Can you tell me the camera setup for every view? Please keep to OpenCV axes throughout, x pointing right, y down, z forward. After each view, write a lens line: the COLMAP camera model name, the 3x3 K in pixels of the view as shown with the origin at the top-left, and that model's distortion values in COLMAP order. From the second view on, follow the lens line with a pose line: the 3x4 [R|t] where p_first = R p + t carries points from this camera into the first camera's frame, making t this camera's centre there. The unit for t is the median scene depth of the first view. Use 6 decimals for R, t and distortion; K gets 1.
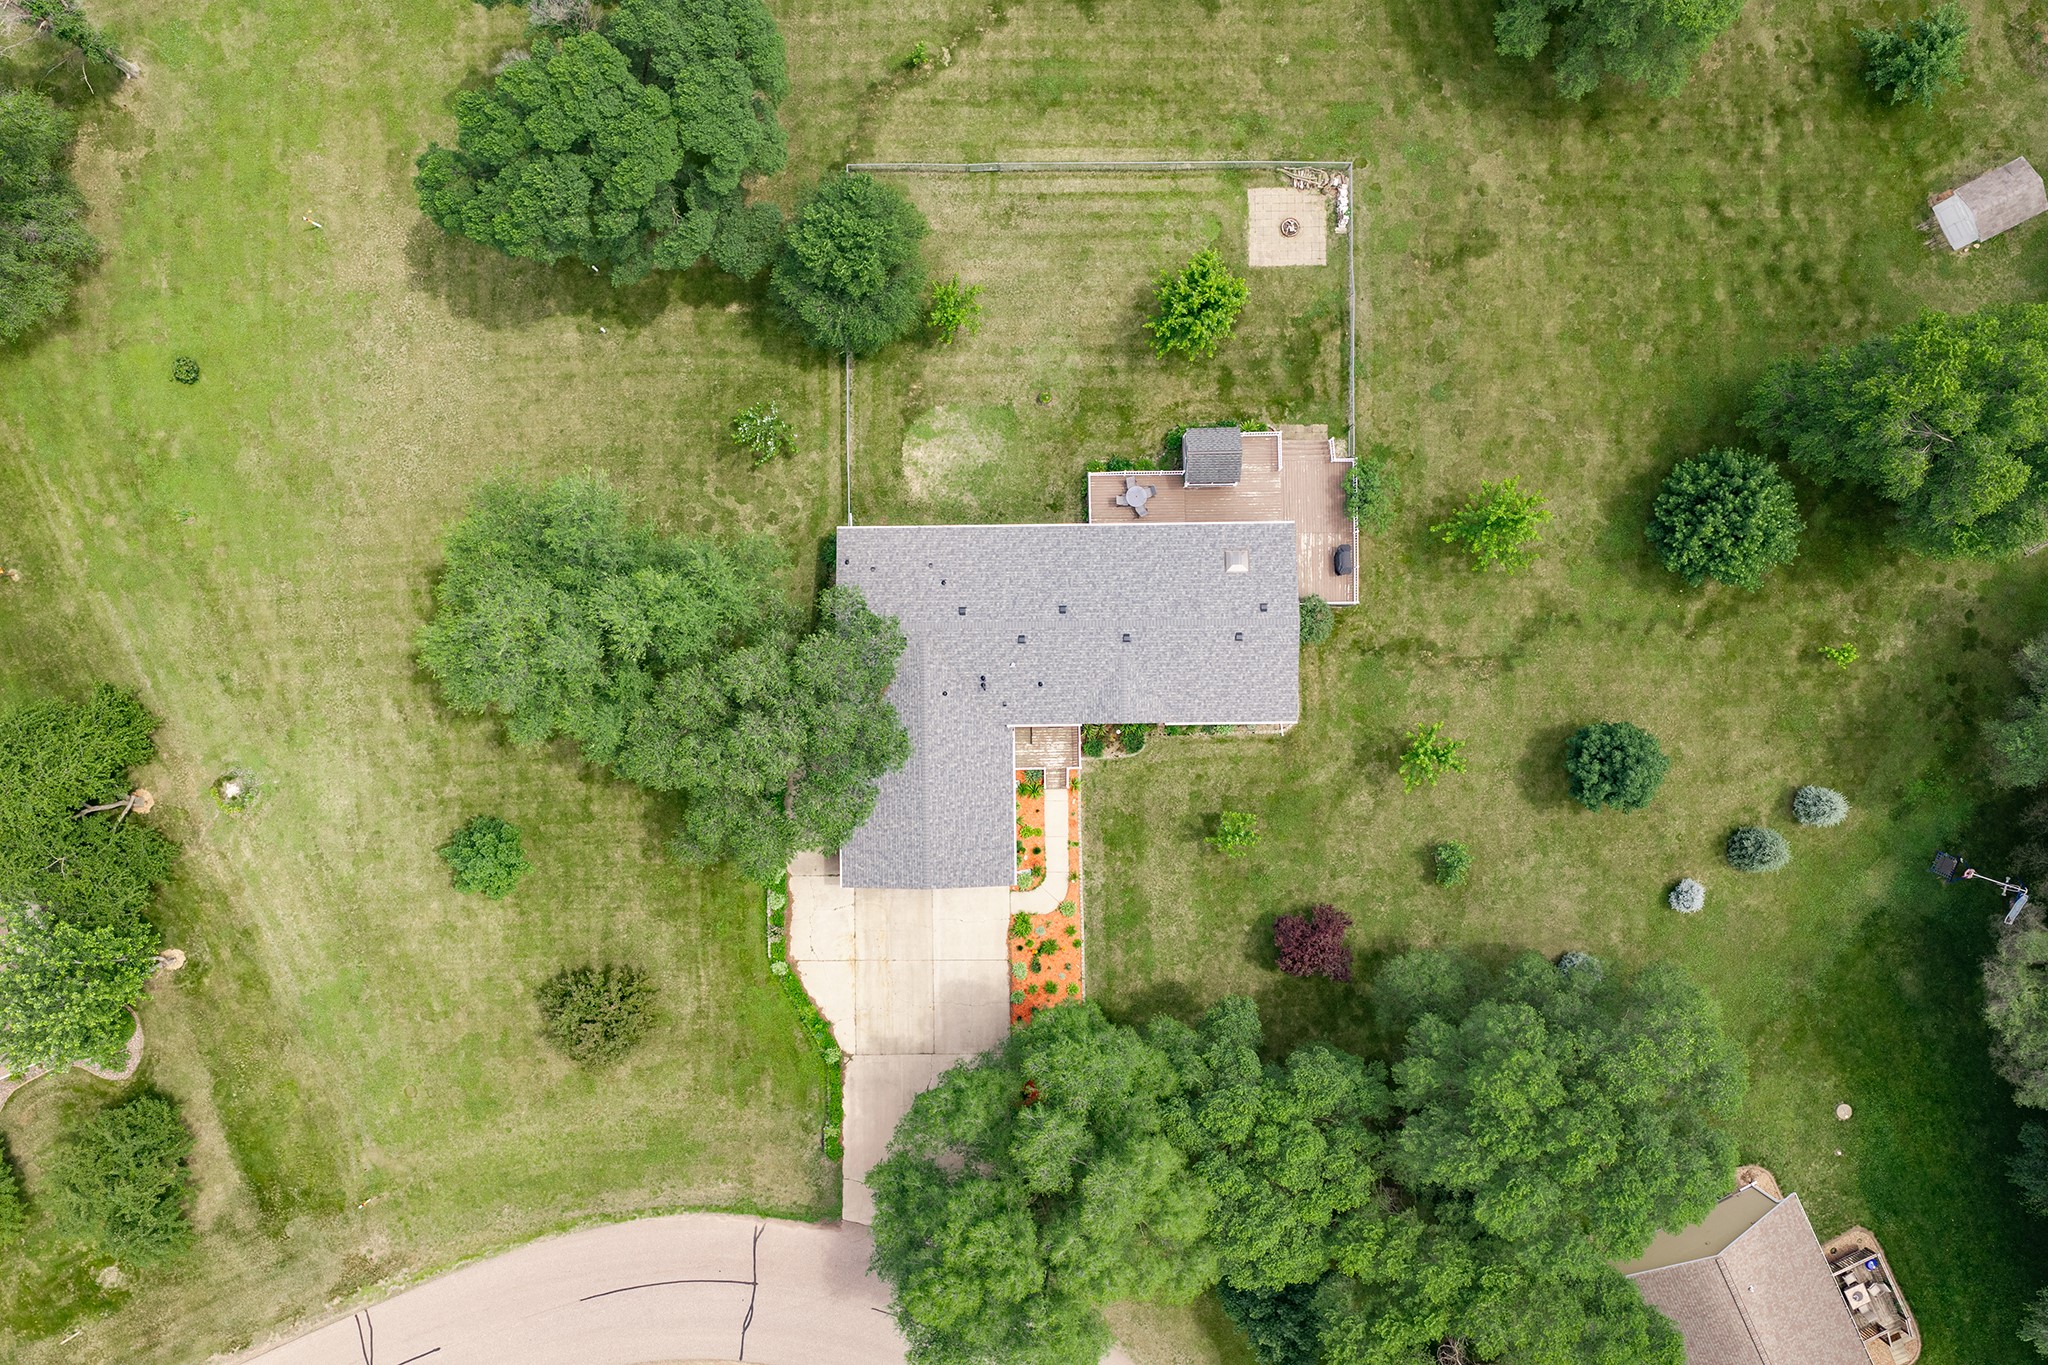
lens RADIAL K [[1677.4, 0, 1032.9], [0, 1677.4, 698.1], [0, 0, 1]] dist [0.005402, -0.020546]
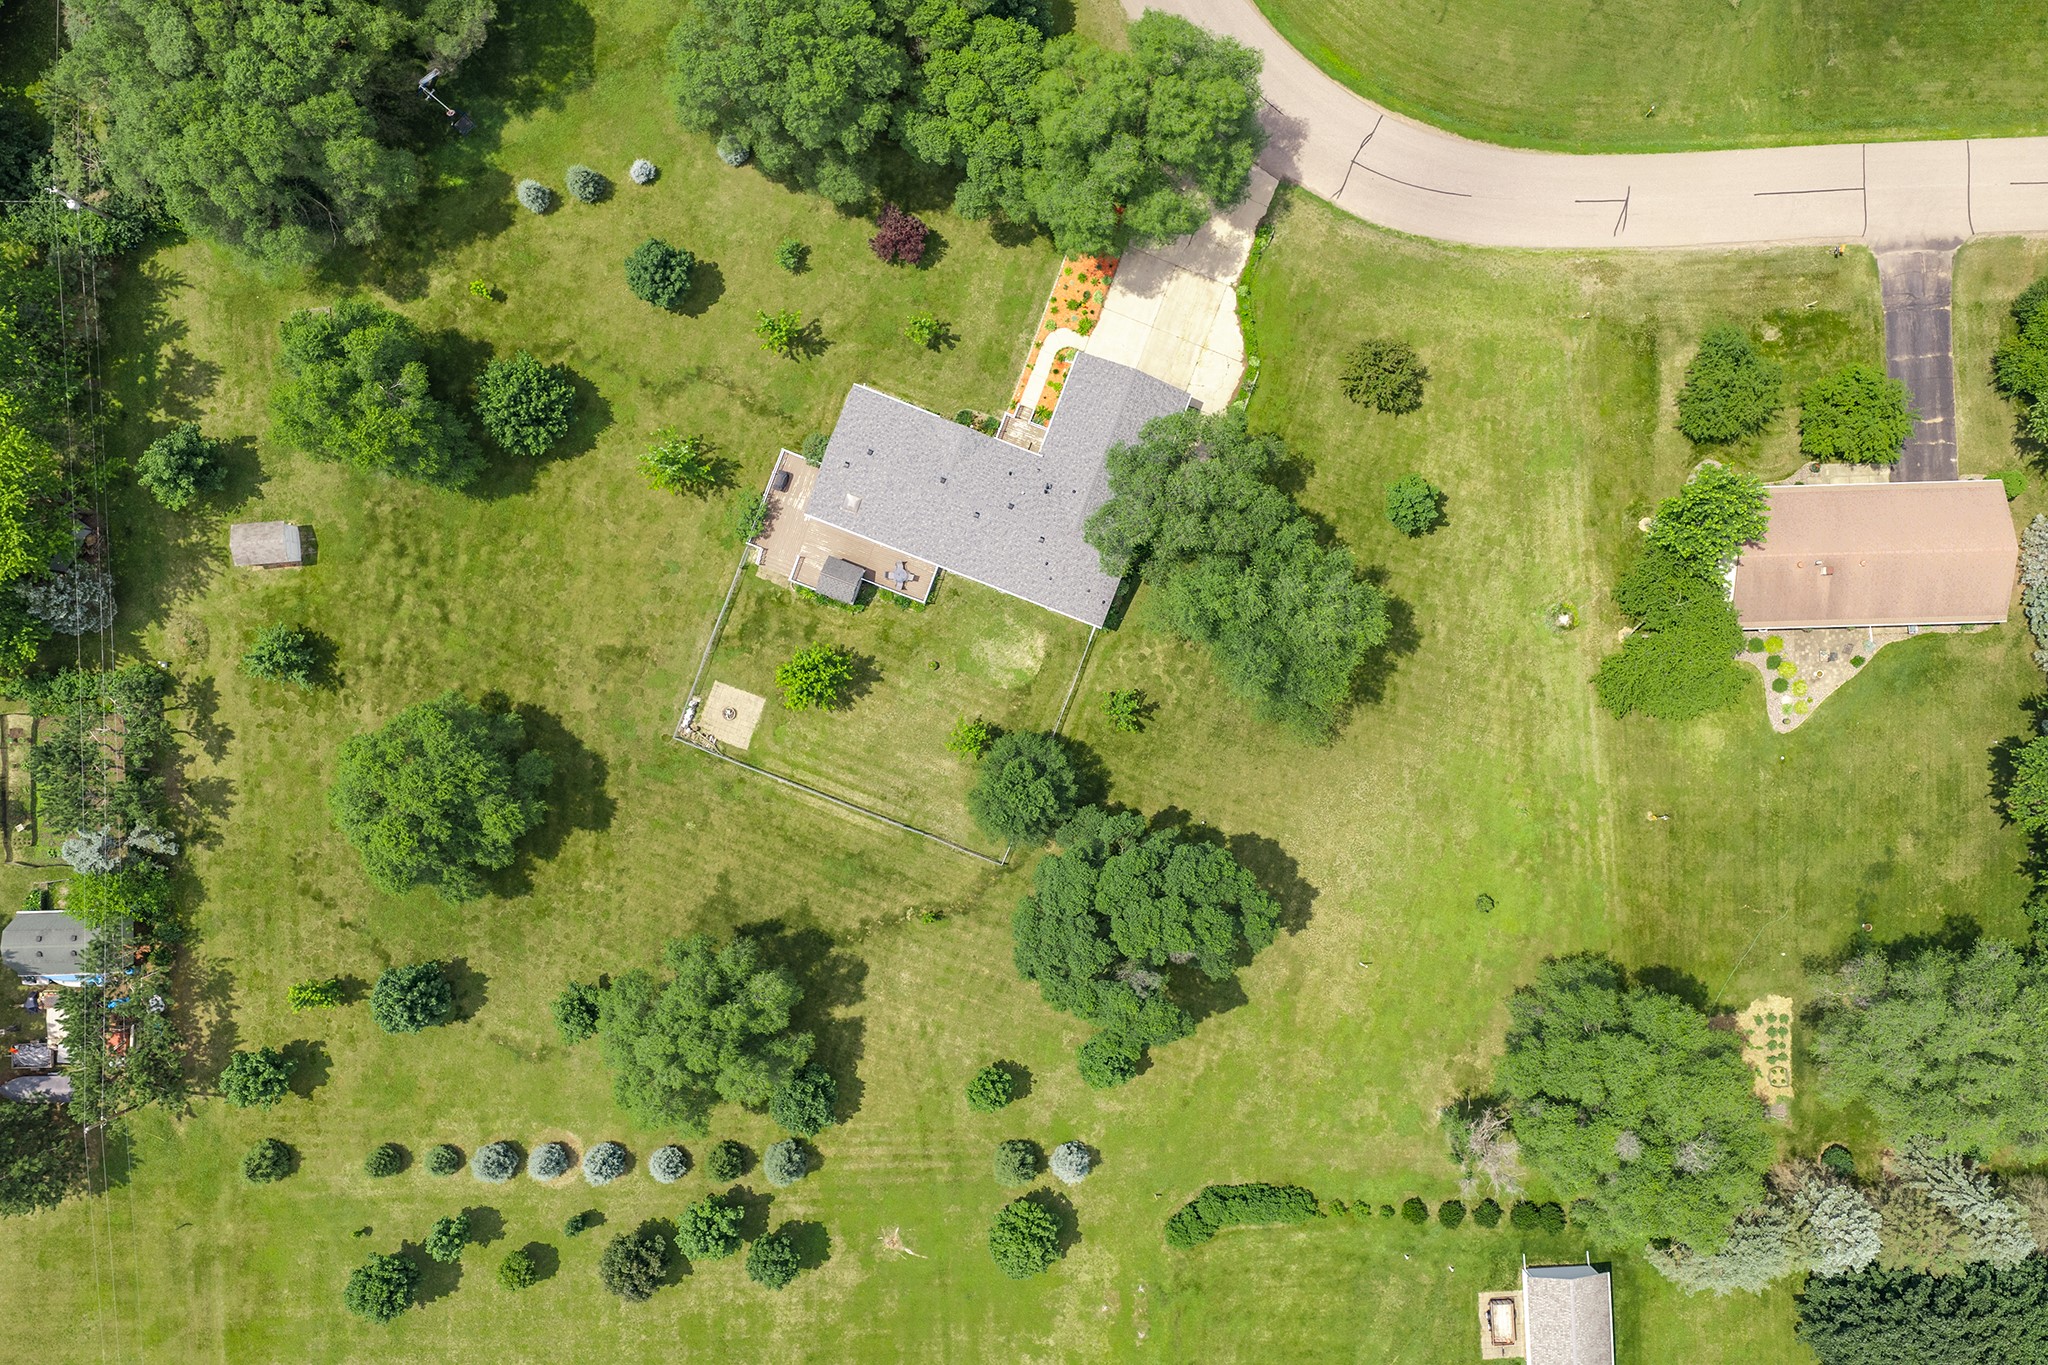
lens RADIAL K [[1677.4, 0, 1031.0], [0, 1677.4, 698.5], [0, 0, 1]] dist [0.005402, -0.020546]
pose [[-0.929340, -0.369151, -0.007407, -0.070204], [0.369204, -0.929315, -0.007938, -0.164300], [-0.003953, -0.010112, 0.999941, -0.427858]]
